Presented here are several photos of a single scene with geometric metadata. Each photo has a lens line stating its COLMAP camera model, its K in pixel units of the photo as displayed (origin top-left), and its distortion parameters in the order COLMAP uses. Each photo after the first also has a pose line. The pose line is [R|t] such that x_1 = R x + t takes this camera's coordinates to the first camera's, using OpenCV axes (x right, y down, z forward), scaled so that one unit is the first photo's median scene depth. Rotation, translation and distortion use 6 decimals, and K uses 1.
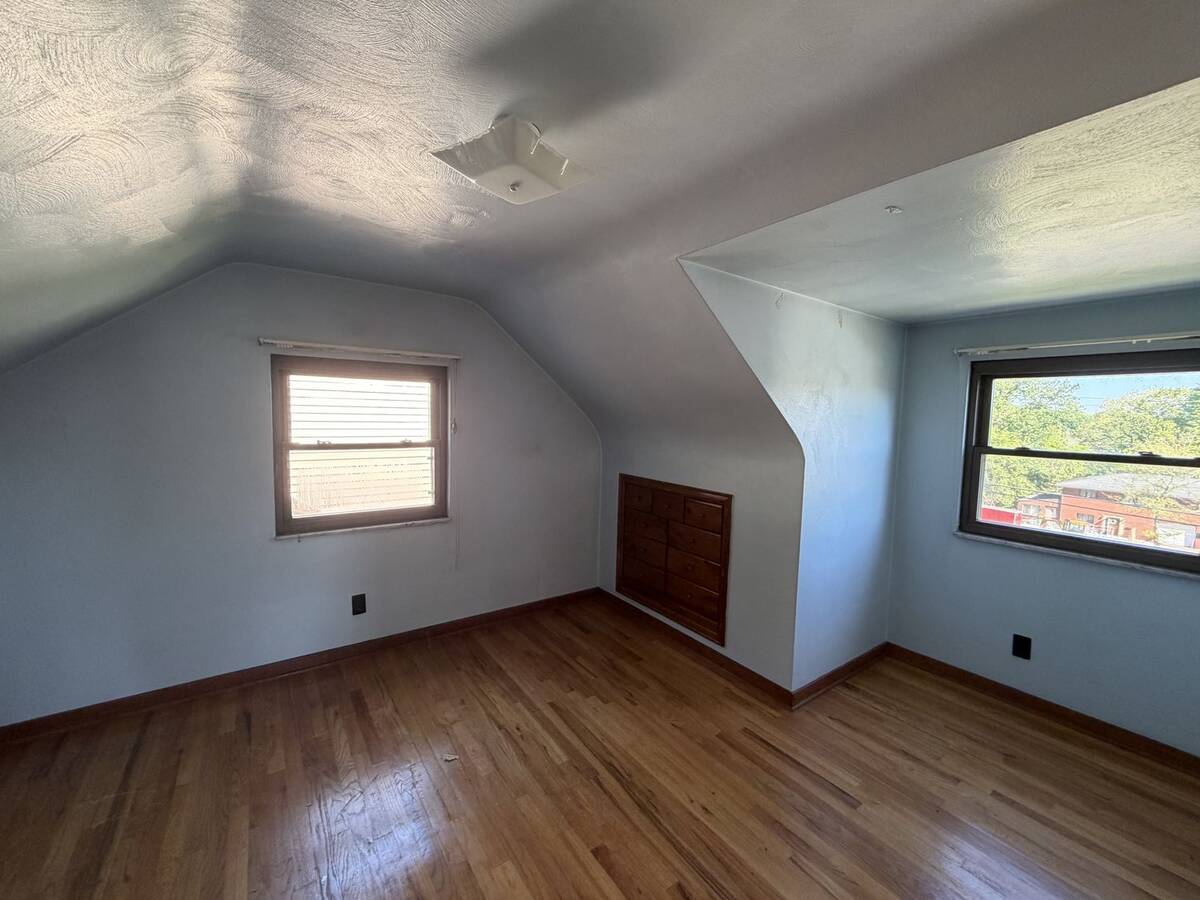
lens RADIAL K [[475.6, 0, 595.7], [0, 475.6, 450.8], [0, 0, 1]] dist [-0.000695, 0.000126]
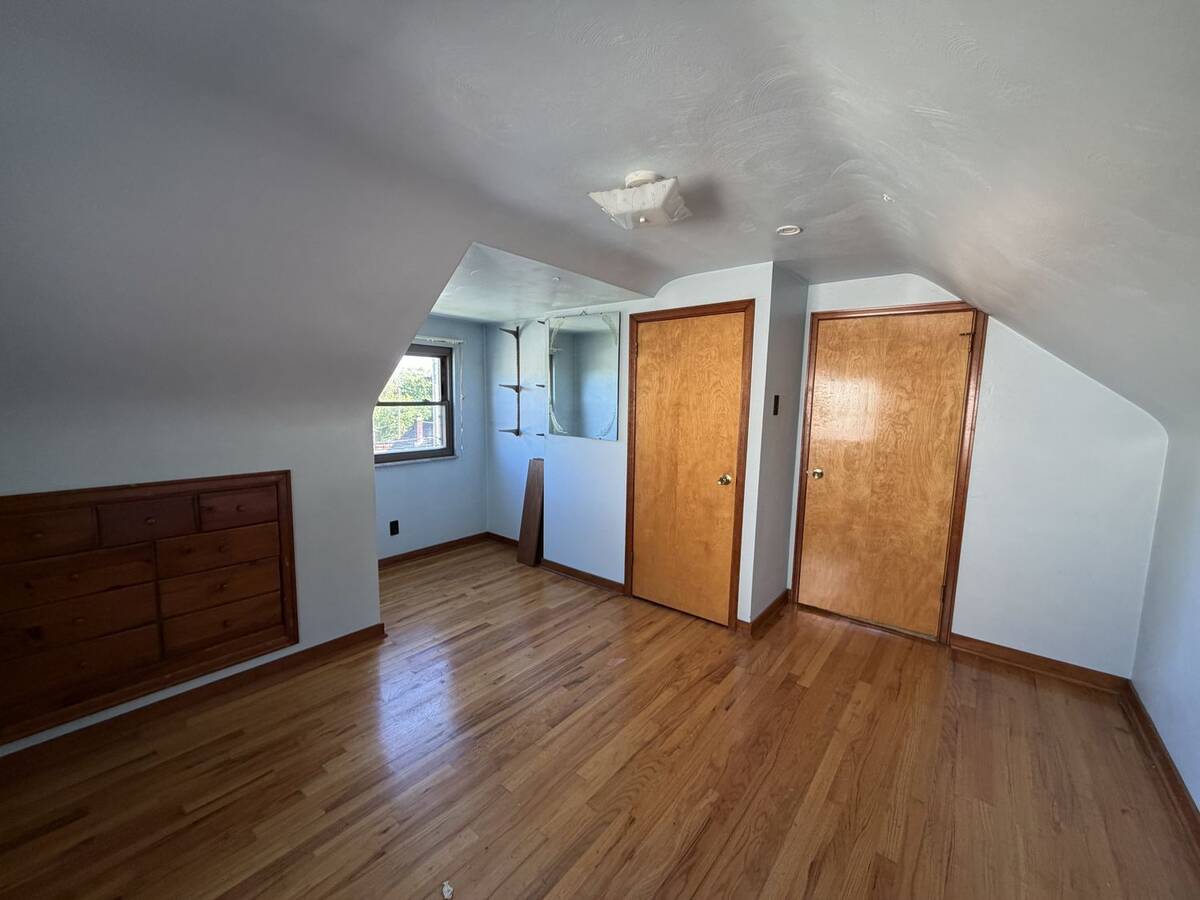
lens RADIAL K [[475.6, 0, 595.7], [0, 475.6, 450.8], [0, 0, 1]] dist [-0.000695, 0.000126]
pose [[-0.262537, -0.141346, 0.954513, -0.738290], [0.050352, 0.985858, 0.159837, -0.055265], [-0.963607, 0.090024, -0.251707, 0.734909]]
